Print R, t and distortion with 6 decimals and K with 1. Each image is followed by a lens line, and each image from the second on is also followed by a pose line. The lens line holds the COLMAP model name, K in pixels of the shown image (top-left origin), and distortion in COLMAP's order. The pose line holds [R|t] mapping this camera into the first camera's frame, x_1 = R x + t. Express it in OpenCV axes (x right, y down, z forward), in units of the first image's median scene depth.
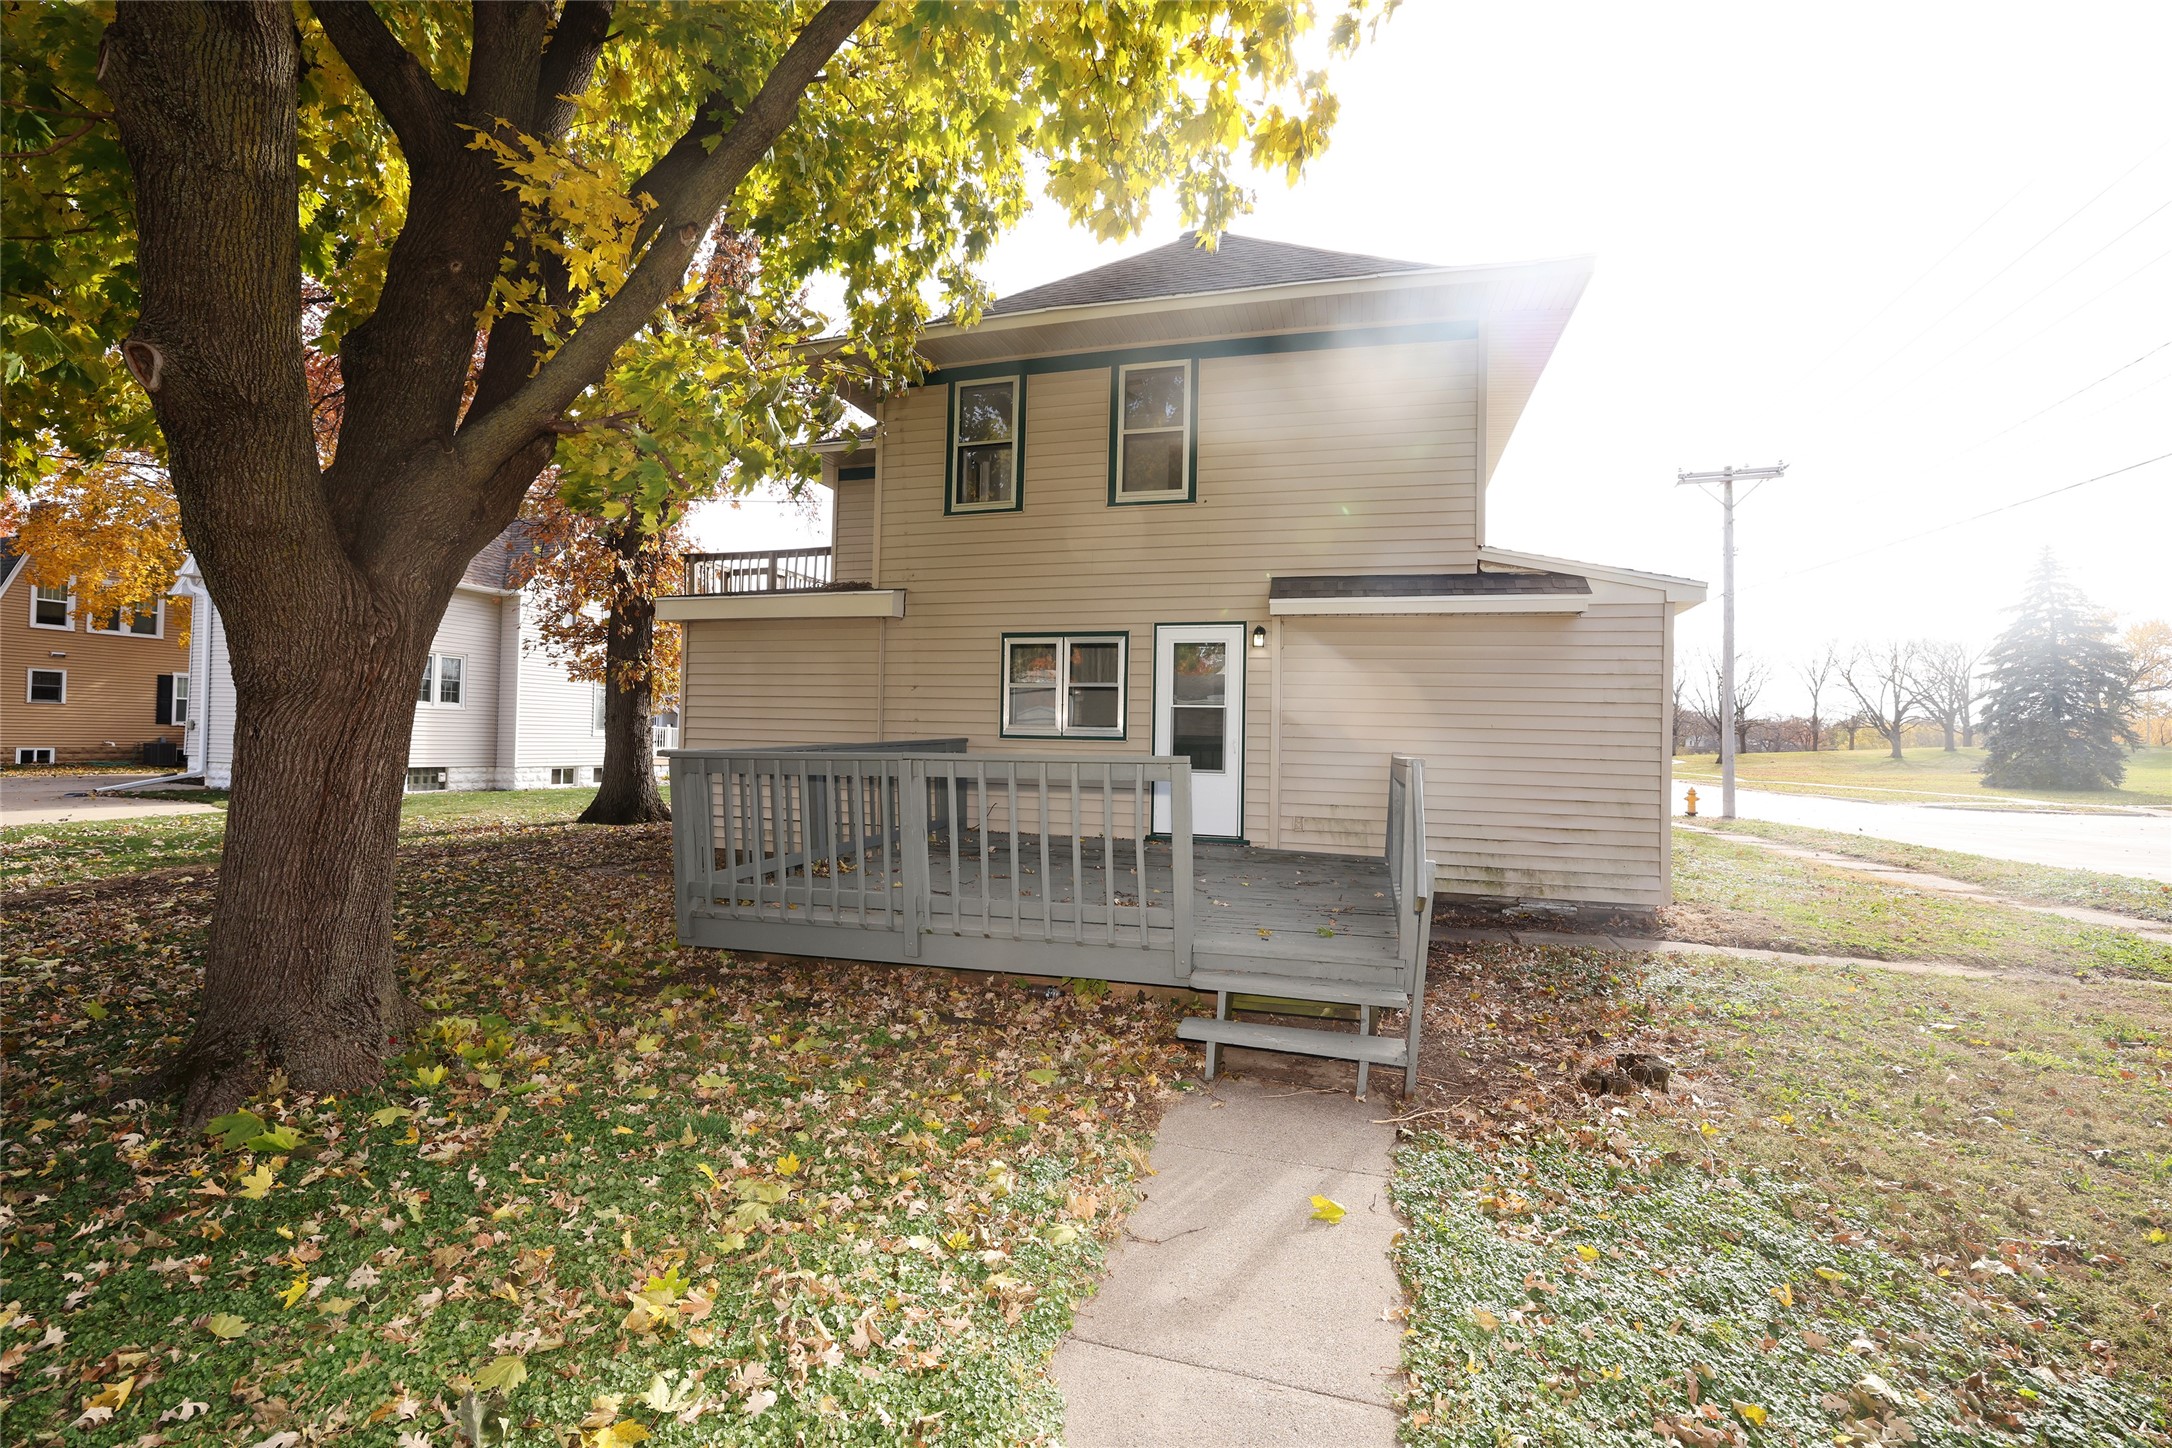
lens RADIAL K [[913.9, 0, 1088.7], [0, 913.9, 729.6], [0, 0, 1]] dist [-0.013813, 0.000520]
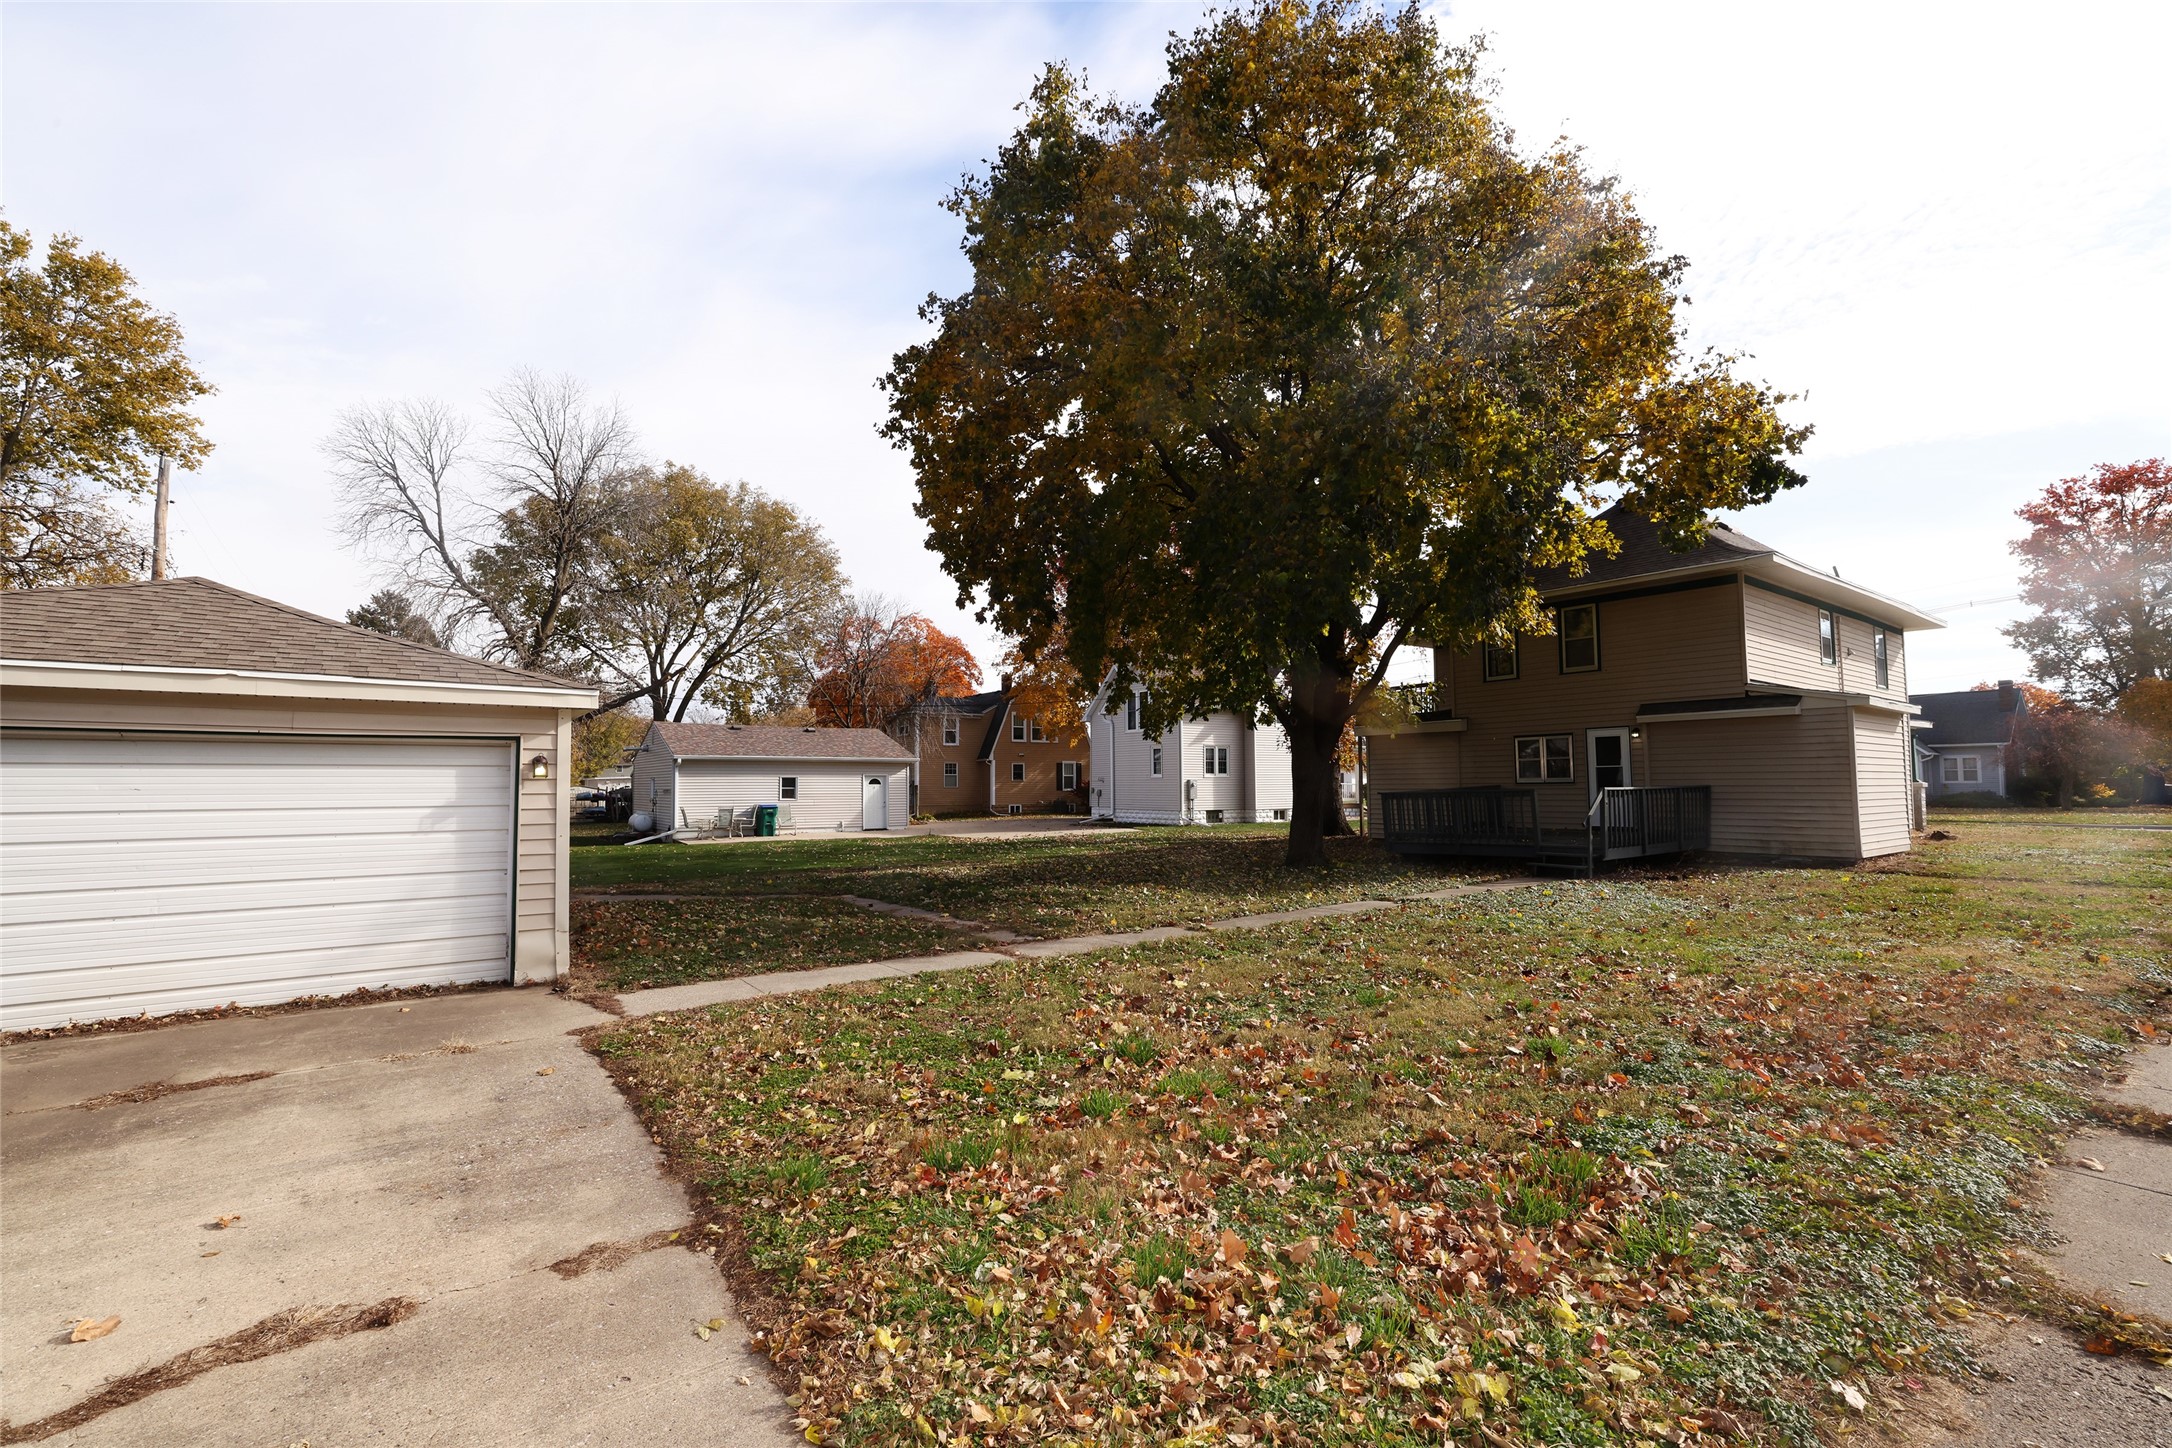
lens RADIAL K [[913.9, 0, 1087.3], [0, 913.9, 724.5], [0, 0, 1]] dist [-0.013813, 0.000520]
pose [[0.788703, -0.072235, -0.610516, 0.181796], [0.035255, 0.996753, -0.072388, -0.004294], [0.613763, 0.035569, 0.788689, -0.565676]]
